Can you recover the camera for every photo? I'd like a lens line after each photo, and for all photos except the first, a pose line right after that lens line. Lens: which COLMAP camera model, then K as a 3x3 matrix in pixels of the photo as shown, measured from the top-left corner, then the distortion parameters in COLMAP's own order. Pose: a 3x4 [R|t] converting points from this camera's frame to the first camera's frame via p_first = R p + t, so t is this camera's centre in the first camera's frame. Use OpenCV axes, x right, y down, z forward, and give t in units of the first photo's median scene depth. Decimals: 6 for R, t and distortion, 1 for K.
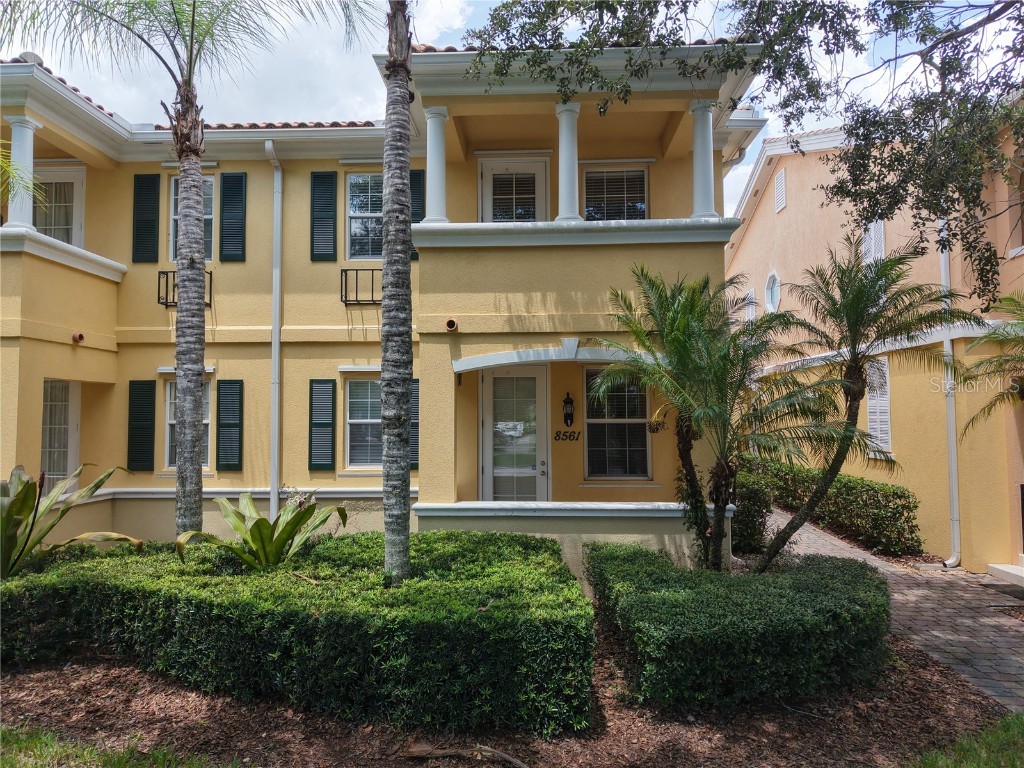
lens RADIAL K [[691.1, 0, 512.3], [0, 691.1, 384.4], [0, 0, 1]] dist [0.015154, -0.012615]
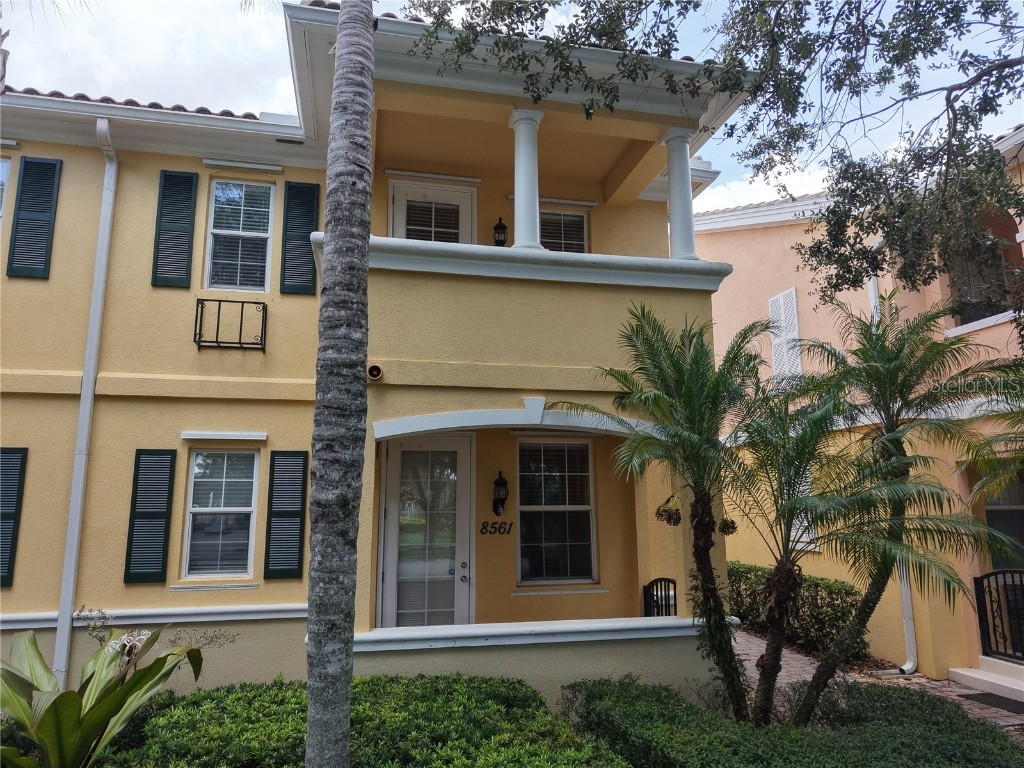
lens RADIAL K [[691.1, 0, 516.1], [0, 691.1, 380.4], [0, 0, 1]] dist [0.015154, -0.012615]
pose [[0.965867, 0.046190, 0.254886, -0.131220], [-0.012457, 0.991118, -0.132404, 0.015358], [-0.258738, 0.124709, 0.957863, 0.277662]]
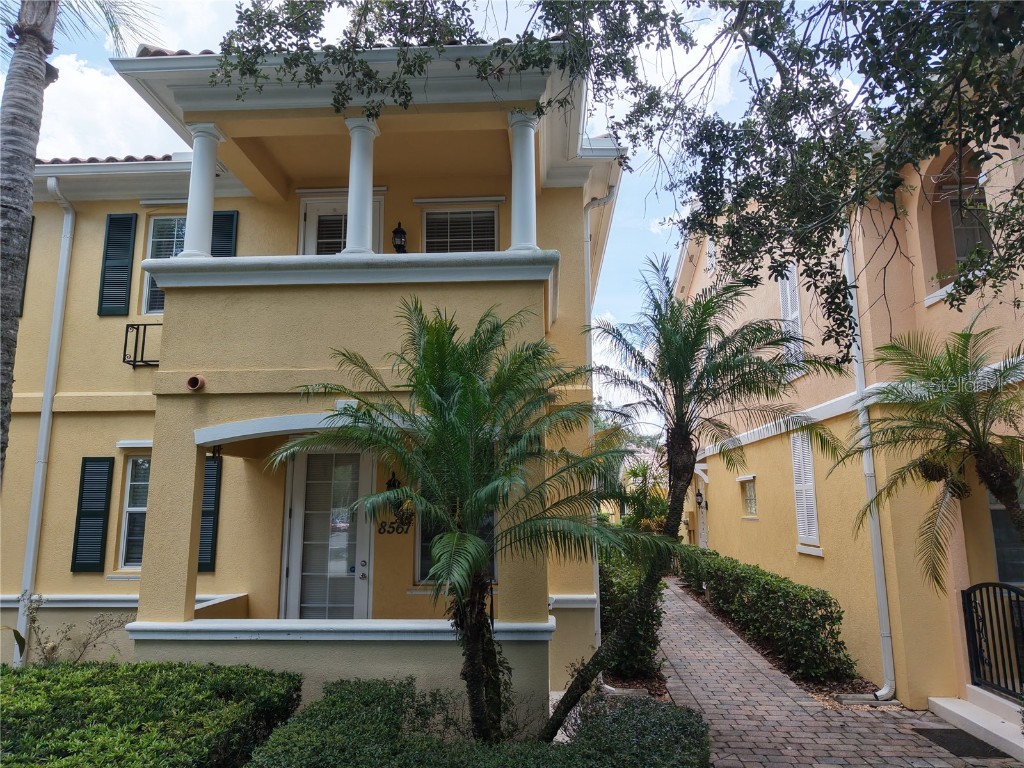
lens RADIAL K [[691.1, 0, 513.2], [0, 691.1, 383.3], [0, 0, 1]] dist [0.015154, -0.012615]
pose [[0.999948, -0.002754, -0.009785, 0.283075], [0.001518, 0.992265, -0.124131, 0.010939], [0.010051, 0.124110, 0.992218, 0.230519]]
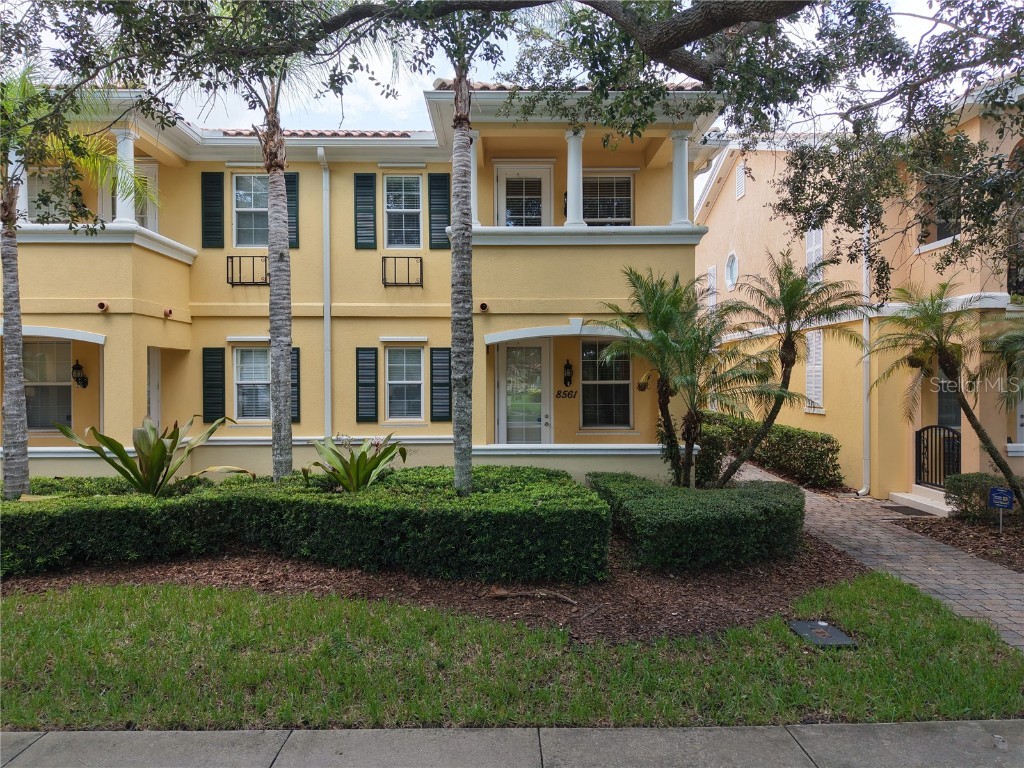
lens RADIAL K [[691.1, 0, 512.0], [0, 691.1, 384.3], [0, 0, 1]] dist [0.015154, -0.012615]
pose [[0.998523, 0.001564, 0.054315, -0.107485], [-0.004609, 0.998421, 0.055980, -0.015037], [-0.054142, -0.056148, 0.996953, -0.291362]]
